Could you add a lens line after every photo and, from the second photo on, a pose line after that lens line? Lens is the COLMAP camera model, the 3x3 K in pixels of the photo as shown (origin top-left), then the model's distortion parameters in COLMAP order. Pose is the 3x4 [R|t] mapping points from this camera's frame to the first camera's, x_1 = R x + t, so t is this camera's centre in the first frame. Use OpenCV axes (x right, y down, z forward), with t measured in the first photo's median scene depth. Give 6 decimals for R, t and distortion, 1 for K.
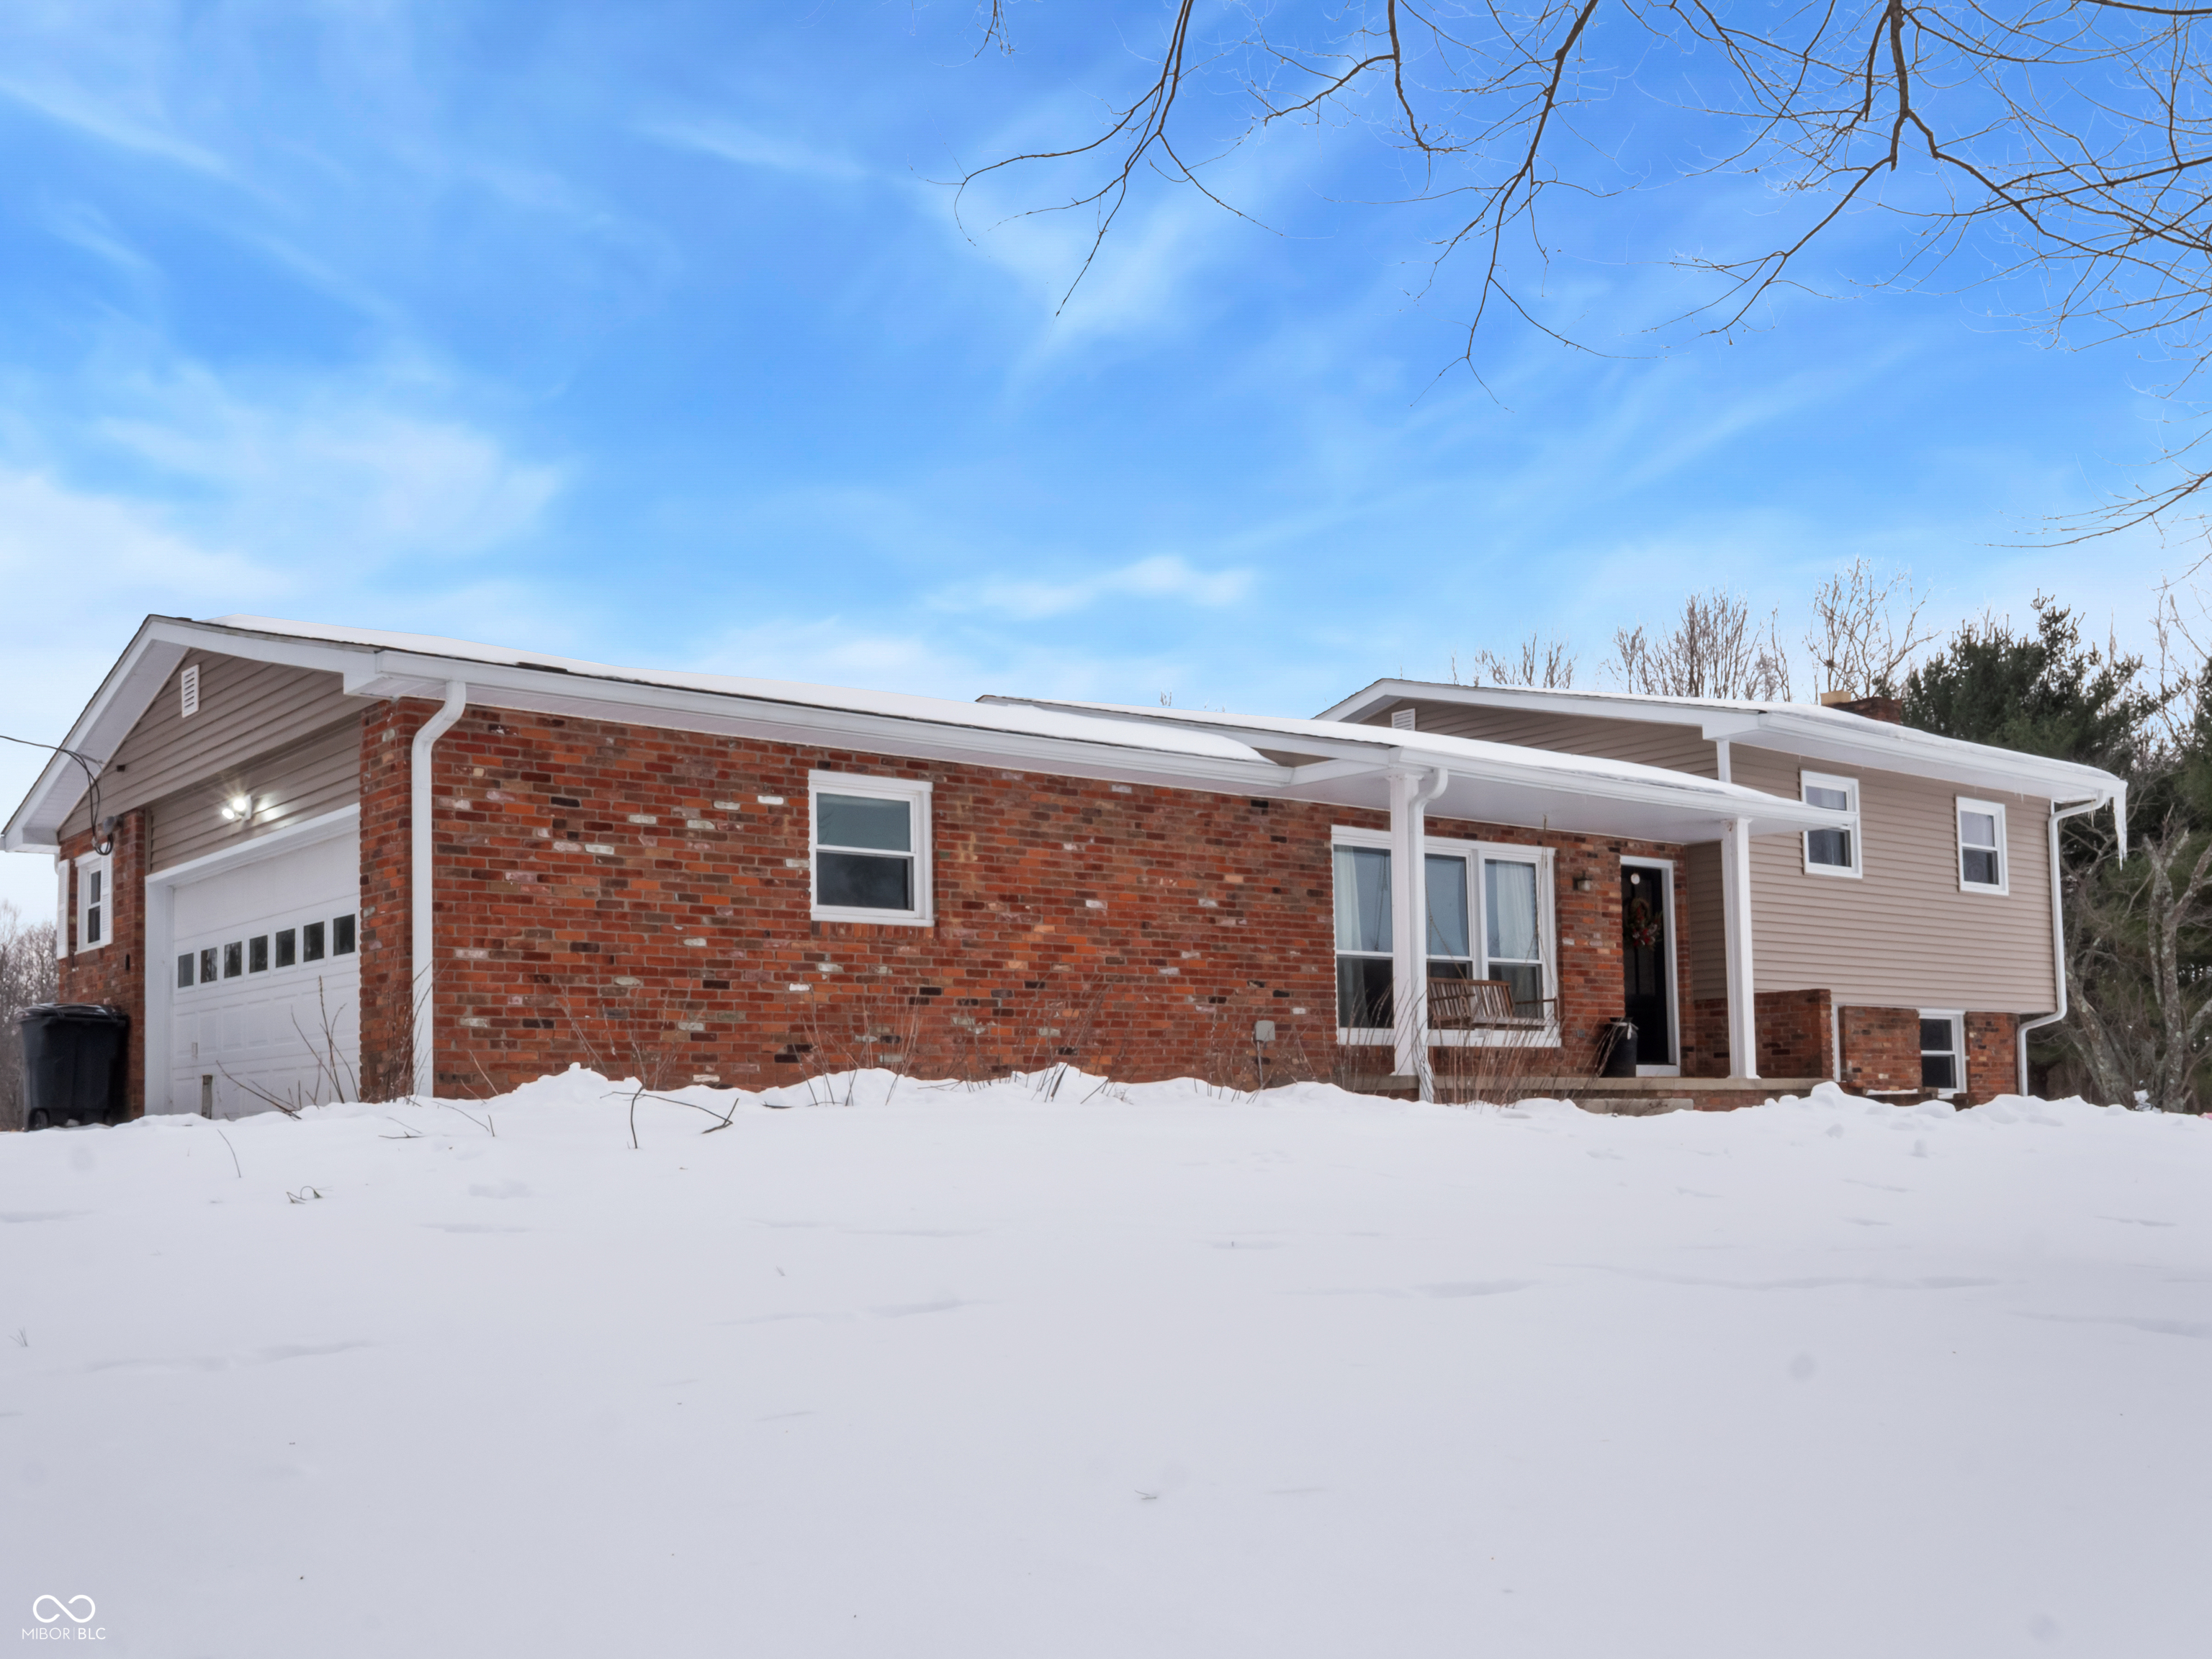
lens RADIAL K [[2063.0, 0, 1104.0], [0, 2063.0, 834.3], [0, 0, 1]] dist [0.020399, 0.000000]
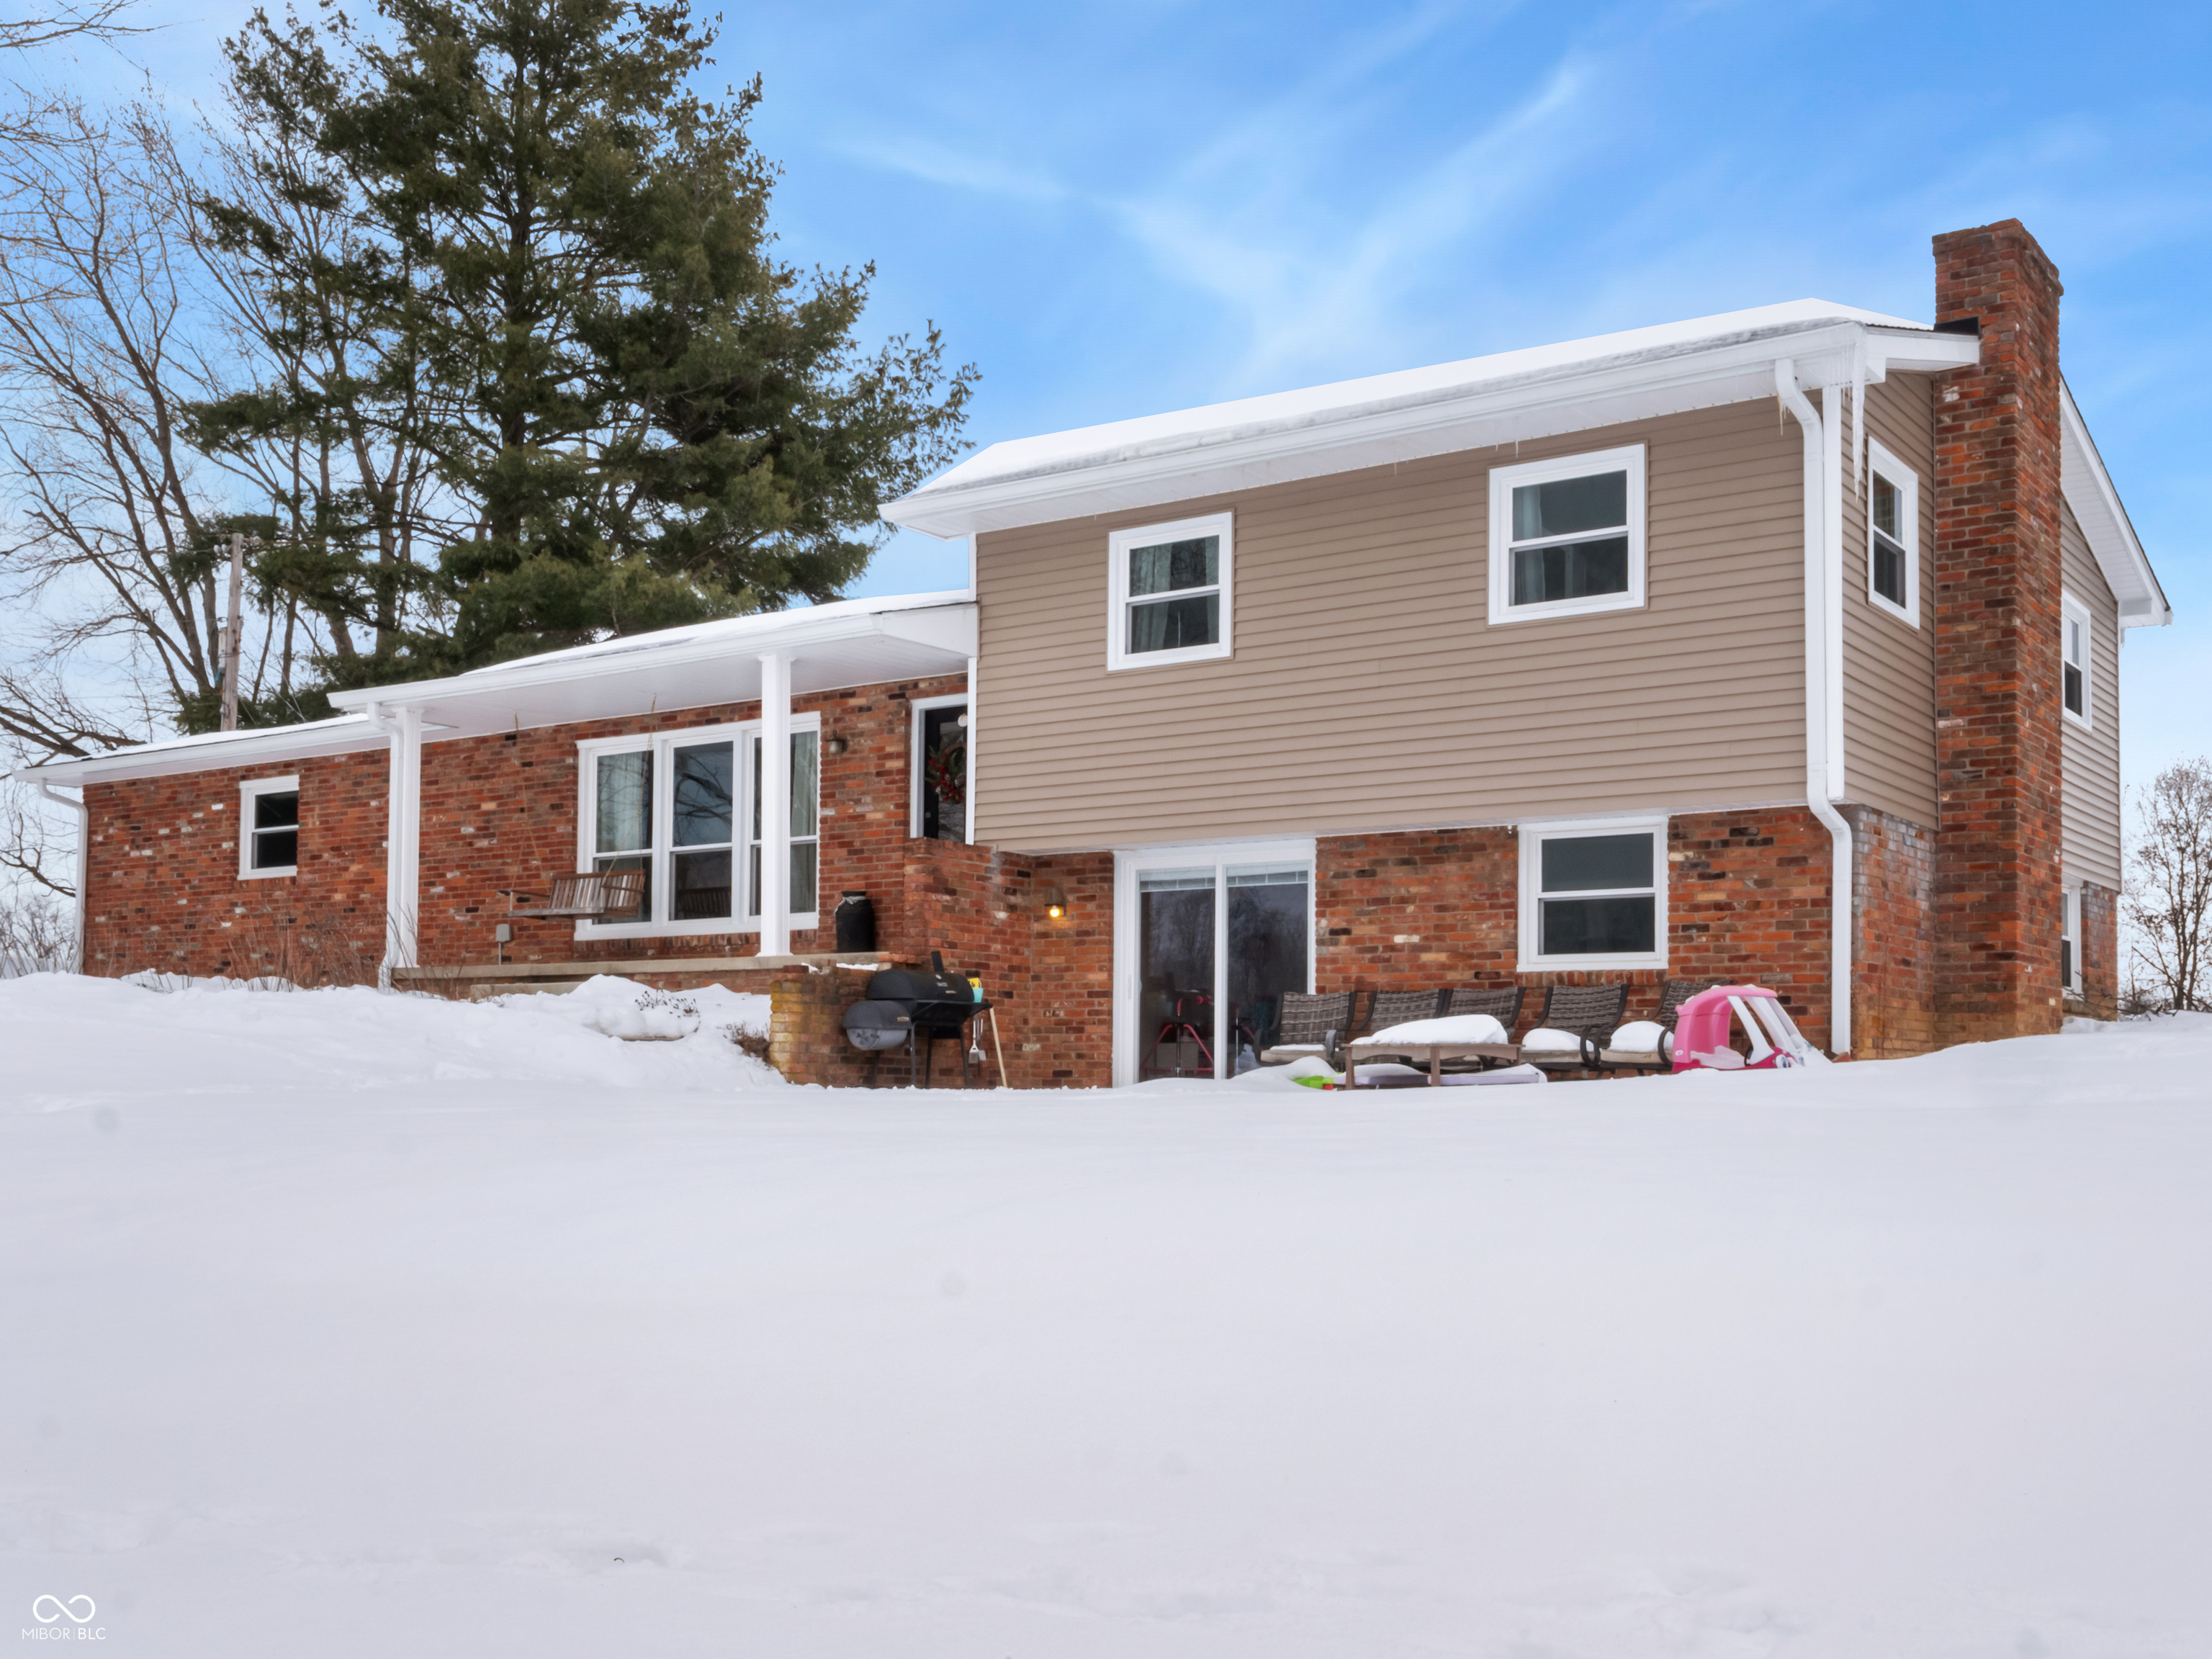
lens RADIAL K [[2326.2, 0, 1103.7], [0, 2326.2, 825.2], [0, 0, 1]] dist [0.010295, 0.000000]
pose [[0.261308, -0.078055, -0.962094, 1.460032], [0.132589, 0.990180, -0.044321, 0.140412], [0.956106, -0.115982, 0.269091, 0.991109]]
